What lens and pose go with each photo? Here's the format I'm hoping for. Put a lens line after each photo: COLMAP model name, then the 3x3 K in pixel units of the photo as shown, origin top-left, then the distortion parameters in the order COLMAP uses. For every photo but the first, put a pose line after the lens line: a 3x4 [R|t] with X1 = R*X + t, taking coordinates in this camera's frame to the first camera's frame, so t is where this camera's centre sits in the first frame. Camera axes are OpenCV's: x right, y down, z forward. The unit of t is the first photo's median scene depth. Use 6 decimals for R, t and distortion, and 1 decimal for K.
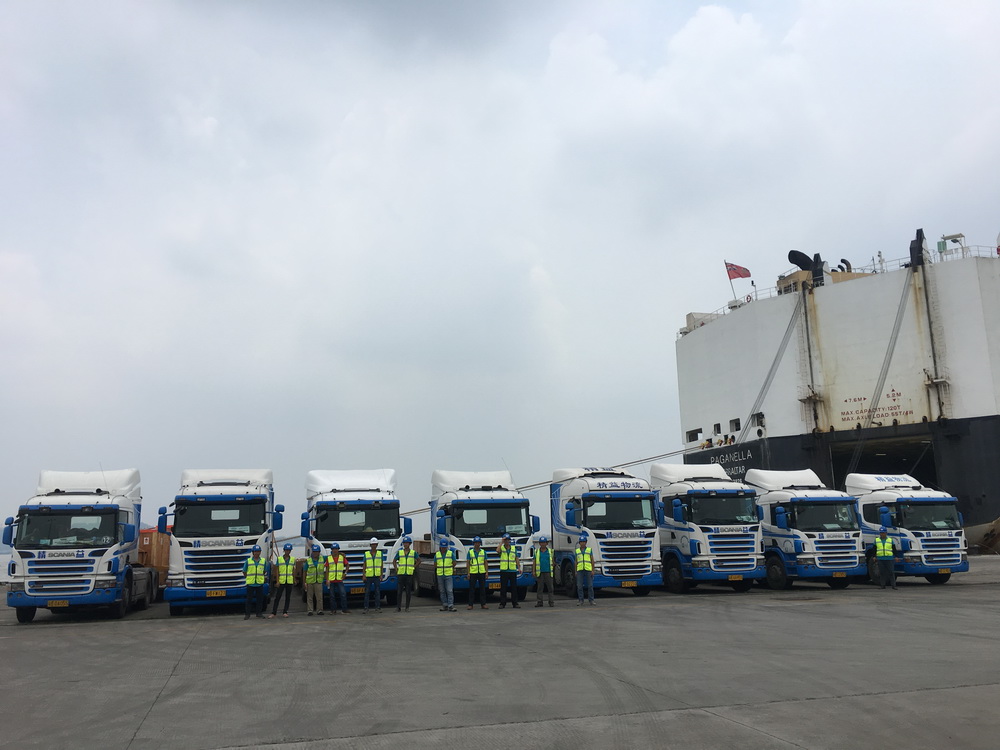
lens RADIAL K [[852.3, 0, 495.6], [0, 852.3, 358.7], [0, 0, 1]] dist [0.076710, -0.094352]
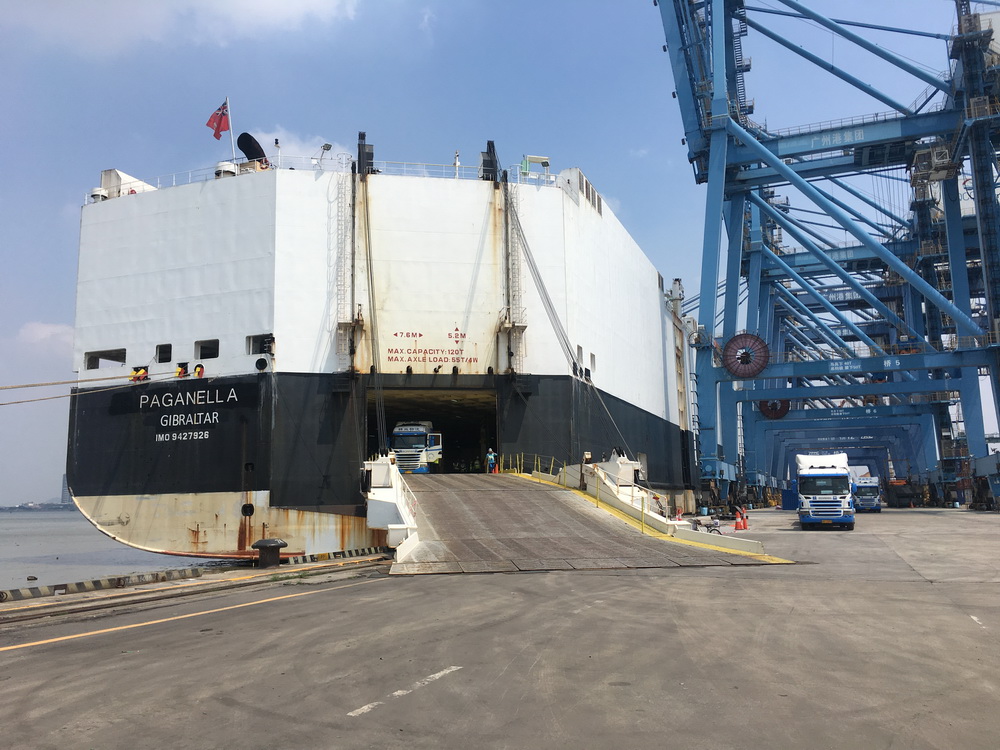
lens RADIAL K [[852.3, 0, 495.6], [0, 852.3, 358.7], [0, 0, 1]] dist [0.076710, -0.094352]
pose [[0.596323, 0.142662, 0.789966, -0.119389], [-0.161502, 0.985281, -0.056021, 0.101220], [-0.786330, -0.094174, 0.610586, 0.512810]]
